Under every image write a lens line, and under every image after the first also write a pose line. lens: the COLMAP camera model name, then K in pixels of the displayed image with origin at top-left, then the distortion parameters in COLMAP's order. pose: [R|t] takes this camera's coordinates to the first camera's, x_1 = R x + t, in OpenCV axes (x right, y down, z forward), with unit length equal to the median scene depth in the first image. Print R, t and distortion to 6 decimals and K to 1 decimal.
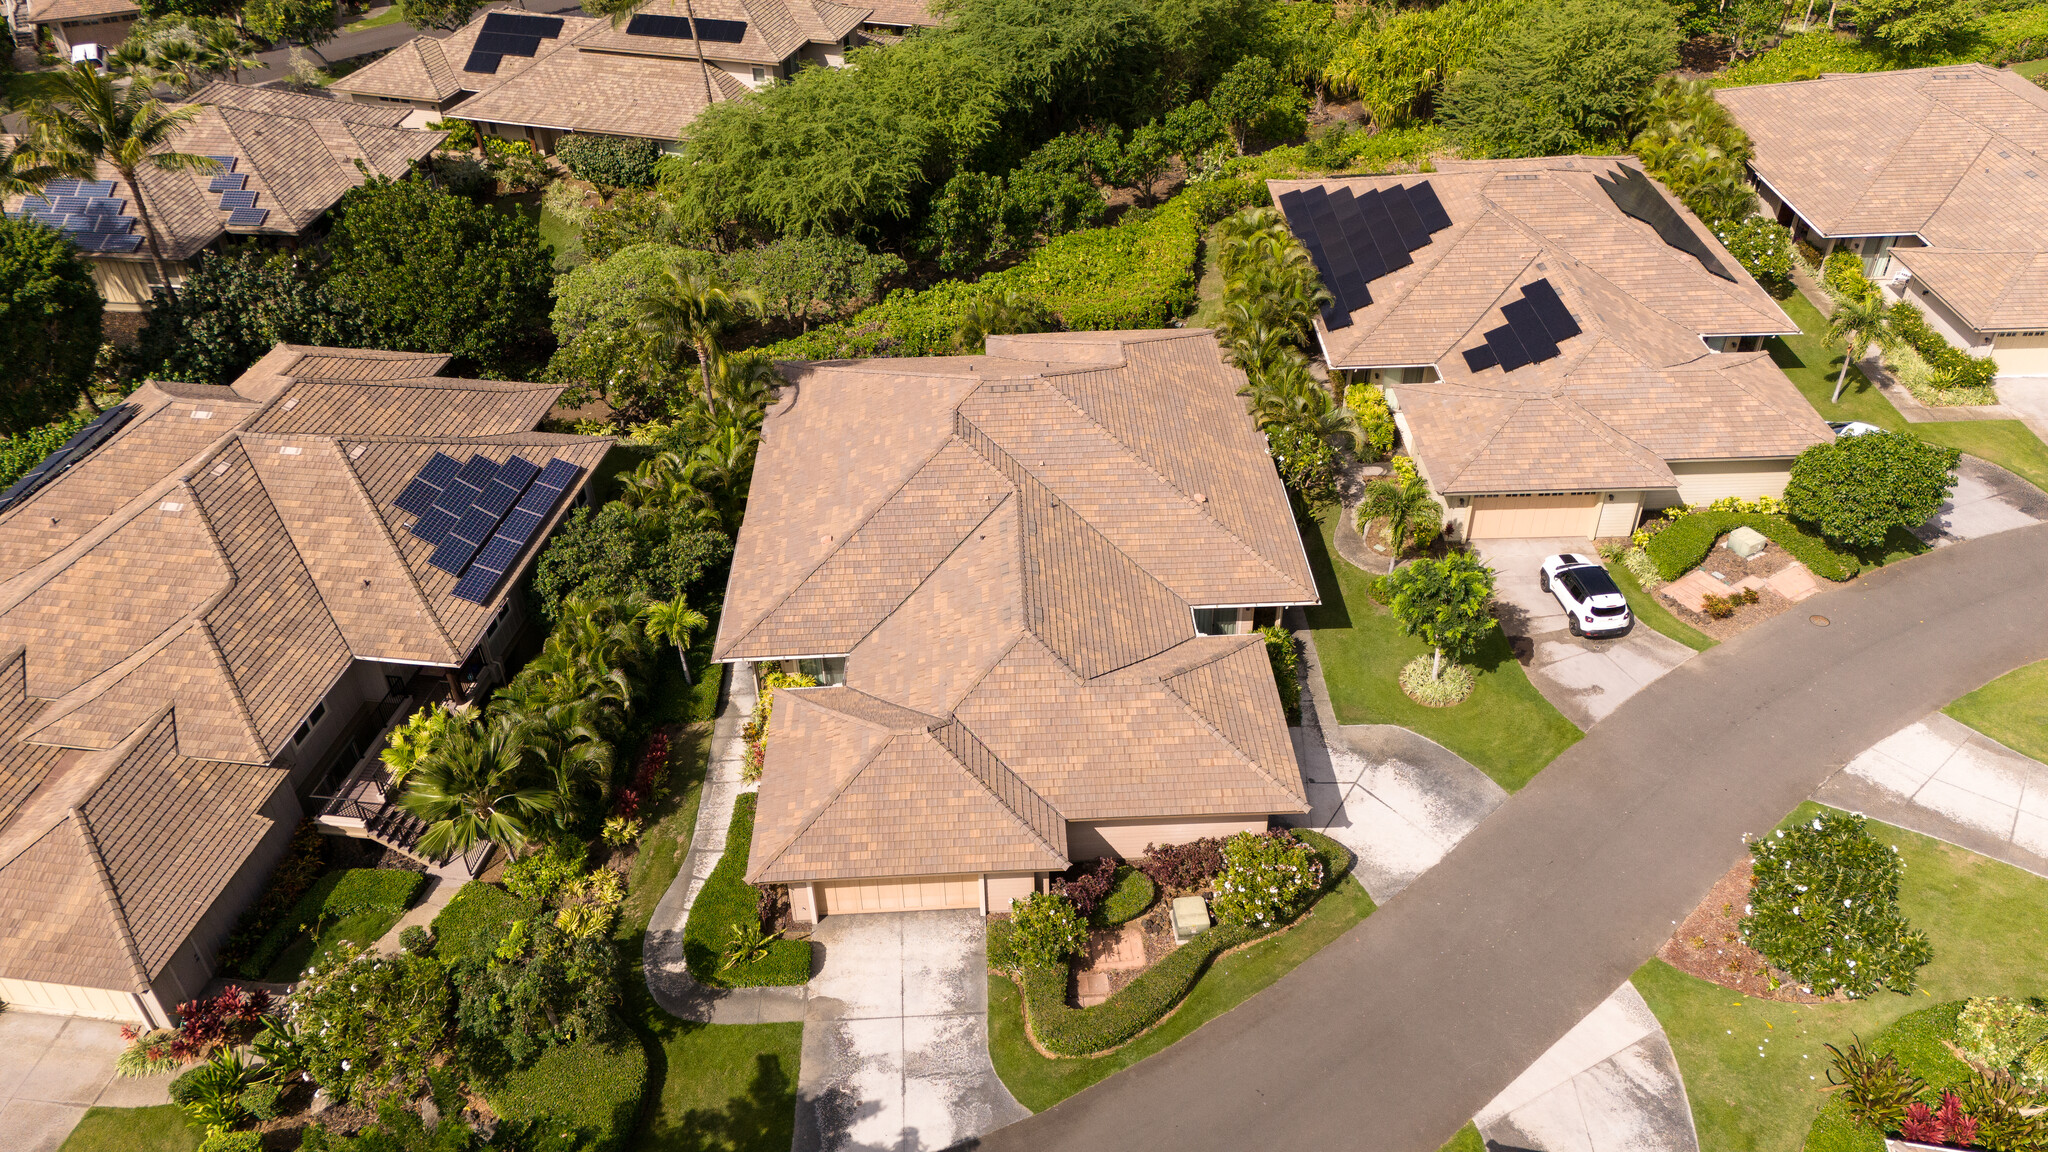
lens RADIAL K [[1514.6, 0, 1026.9], [0, 1514.6, 567.1], [0, 0, 1]] dist [0.074170, -0.069362]
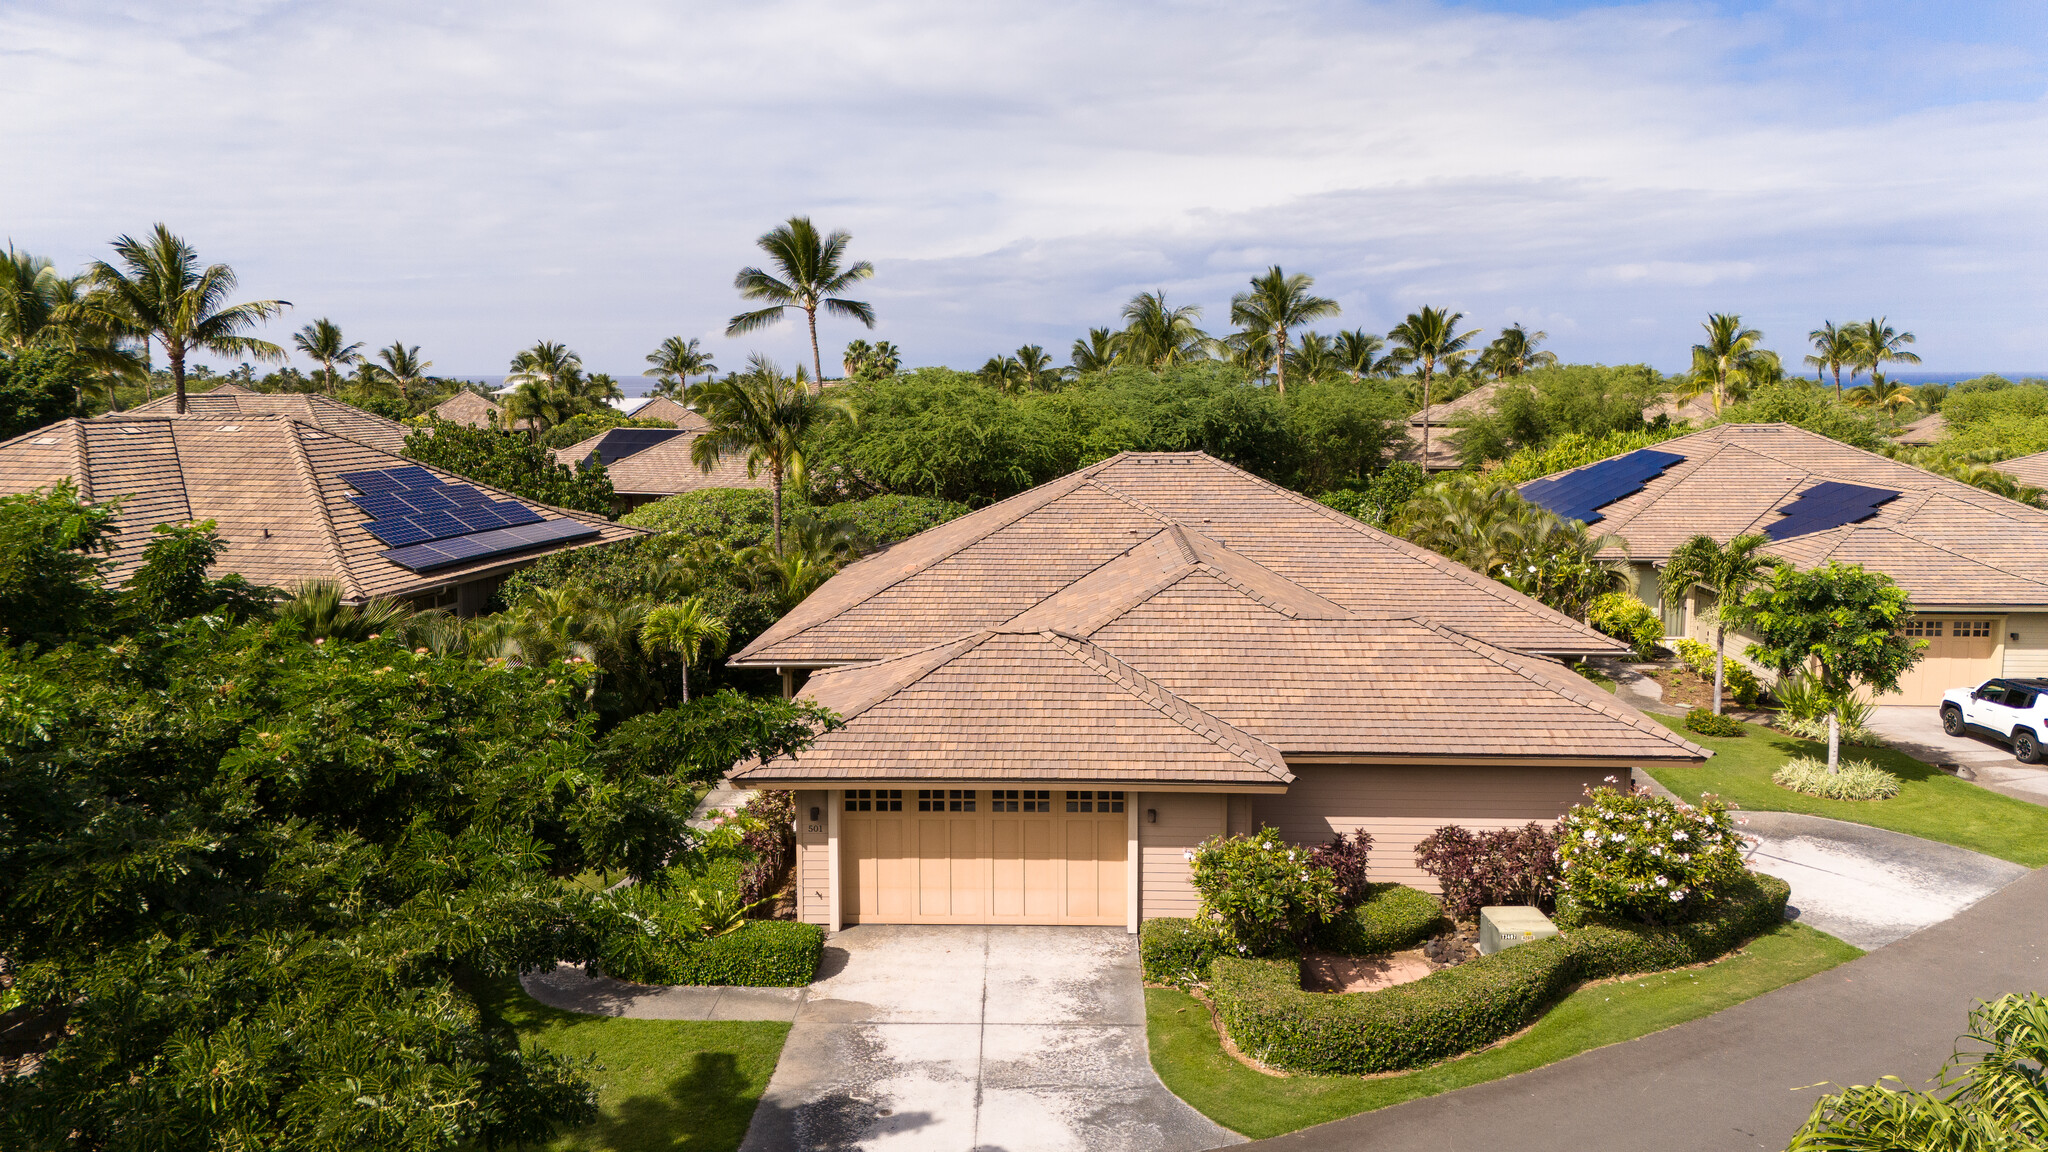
lens RADIAL K [[1514.6, 0, 1026.9], [0, 1514.6, 567.1], [0, 0, 1]] dist [0.074170, -0.069362]
pose [[0.997346, 0.025506, -0.068199, -0.027813], [-0.055508, 0.872506, -0.485440, 0.326818], [0.047122, 0.487937, 0.871606, 0.375480]]
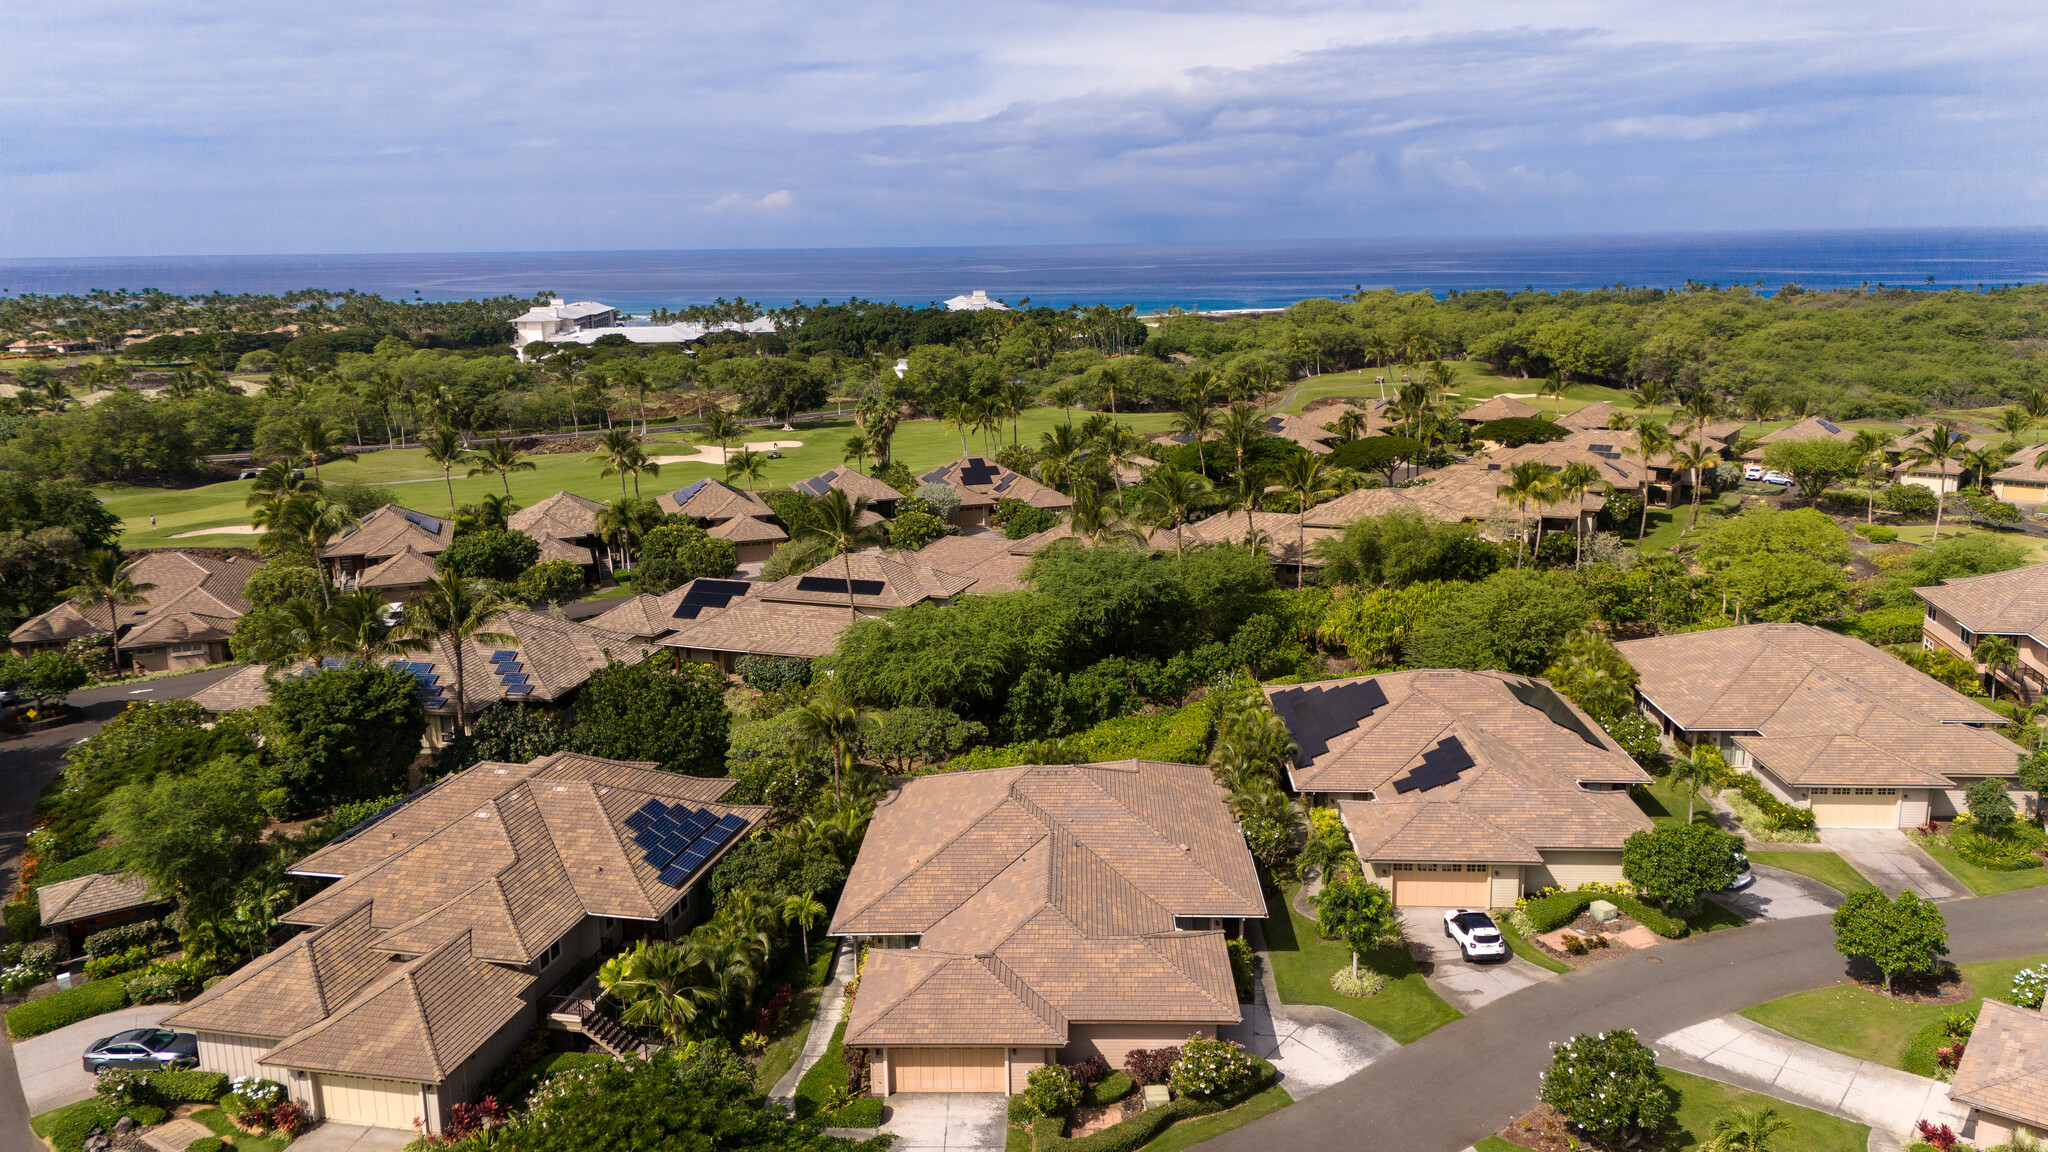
lens RADIAL K [[1514.6, 0, 1026.9], [0, 1514.6, 567.1], [0, 0, 1]] dist [0.074170, -0.069362]
pose [[0.997374, 0.016726, -0.070466, 0.066679], [-0.044009, 0.912698, -0.406258, 0.299244], [0.057519, 0.408293, 0.911037, -0.390669]]
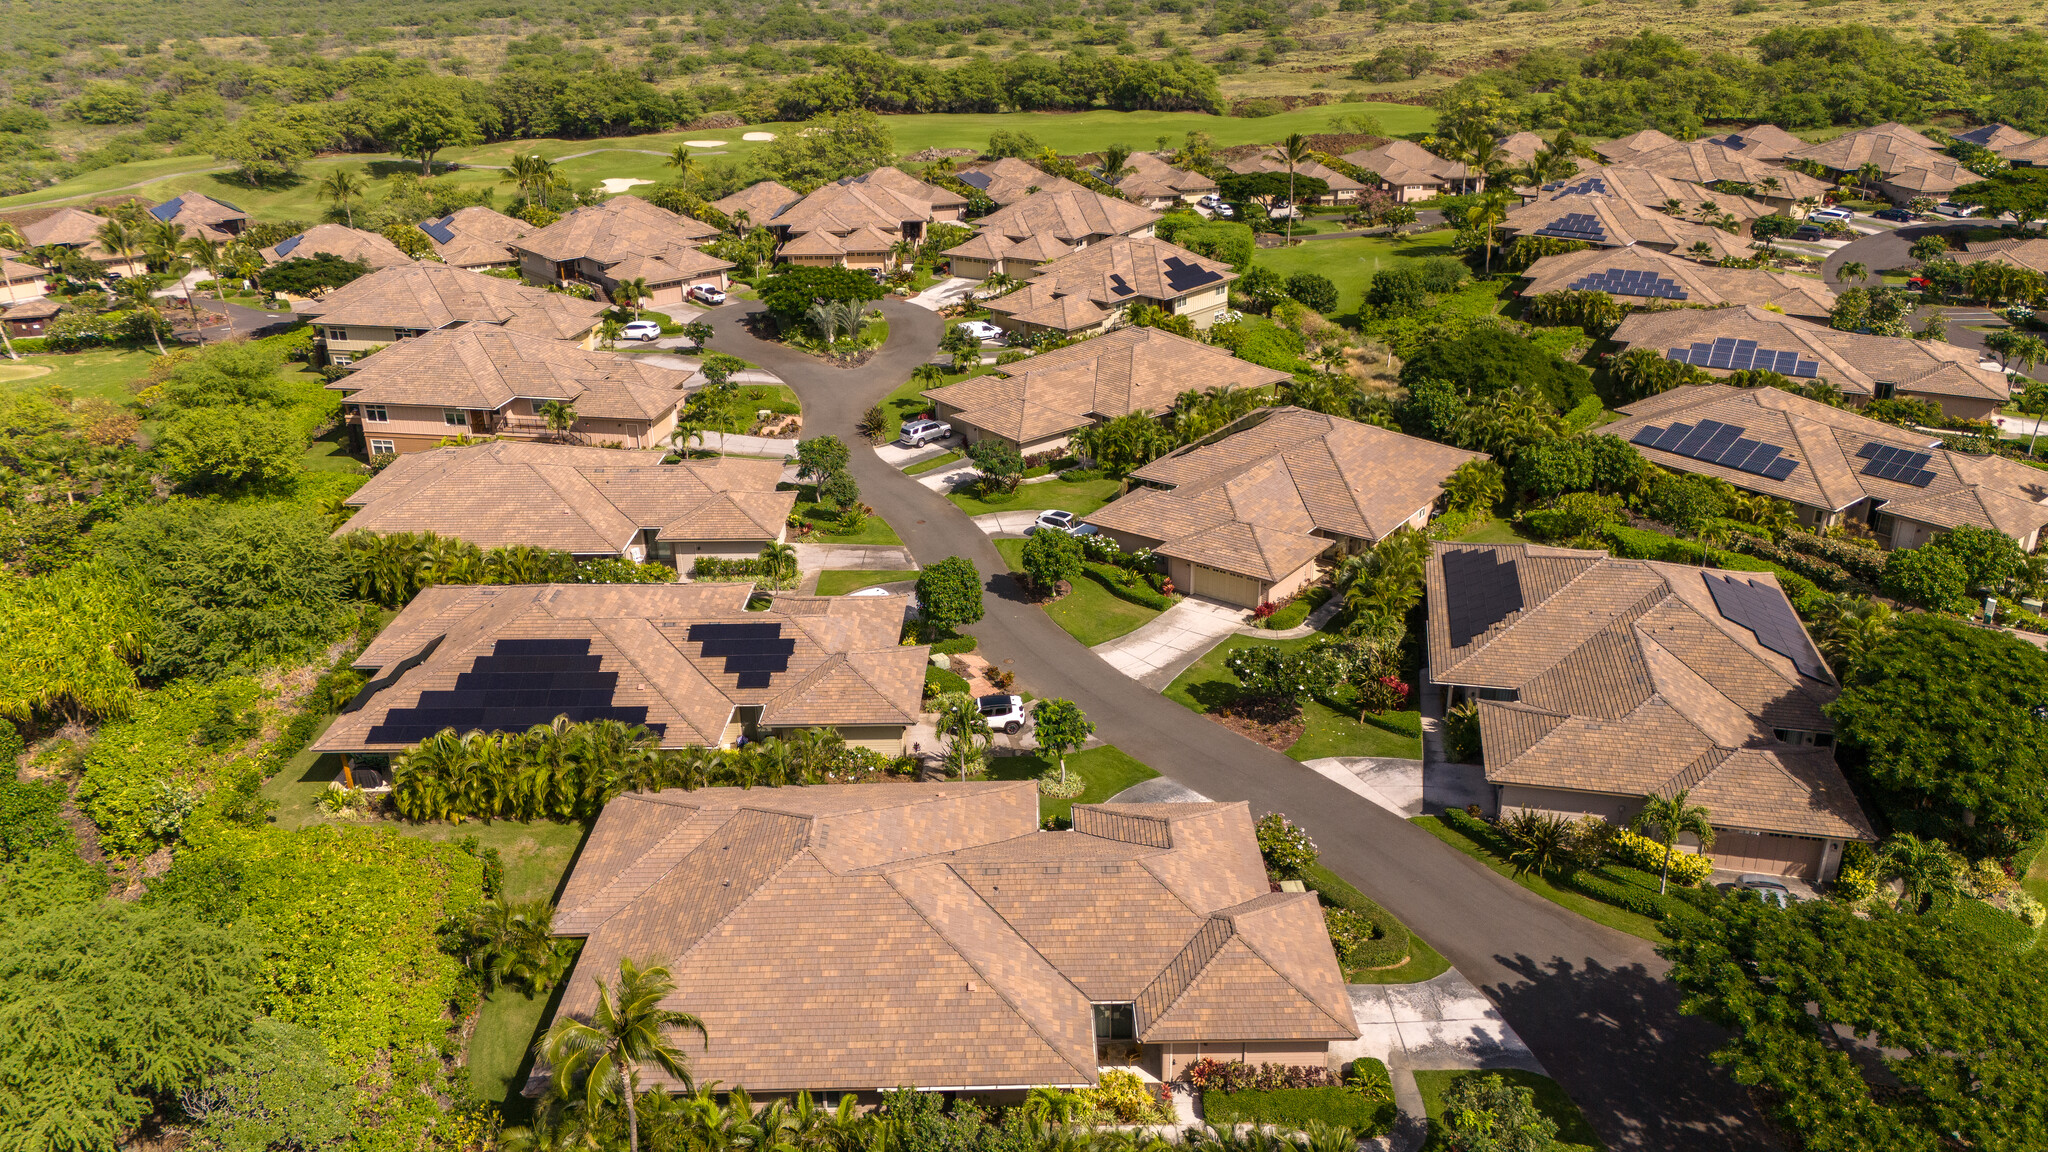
lens RADIAL K [[1510.7, 0, 1024.0], [0, 1510.7, 576.0], [0, 0, 1]] dist [0.117091, -0.200691]
pose [[0.029152, -0.379973, 0.924538, -1.017652], [0.603053, 0.744325, 0.286893, -0.520233], [-0.797168, 0.549182, 0.250842, 0.543587]]
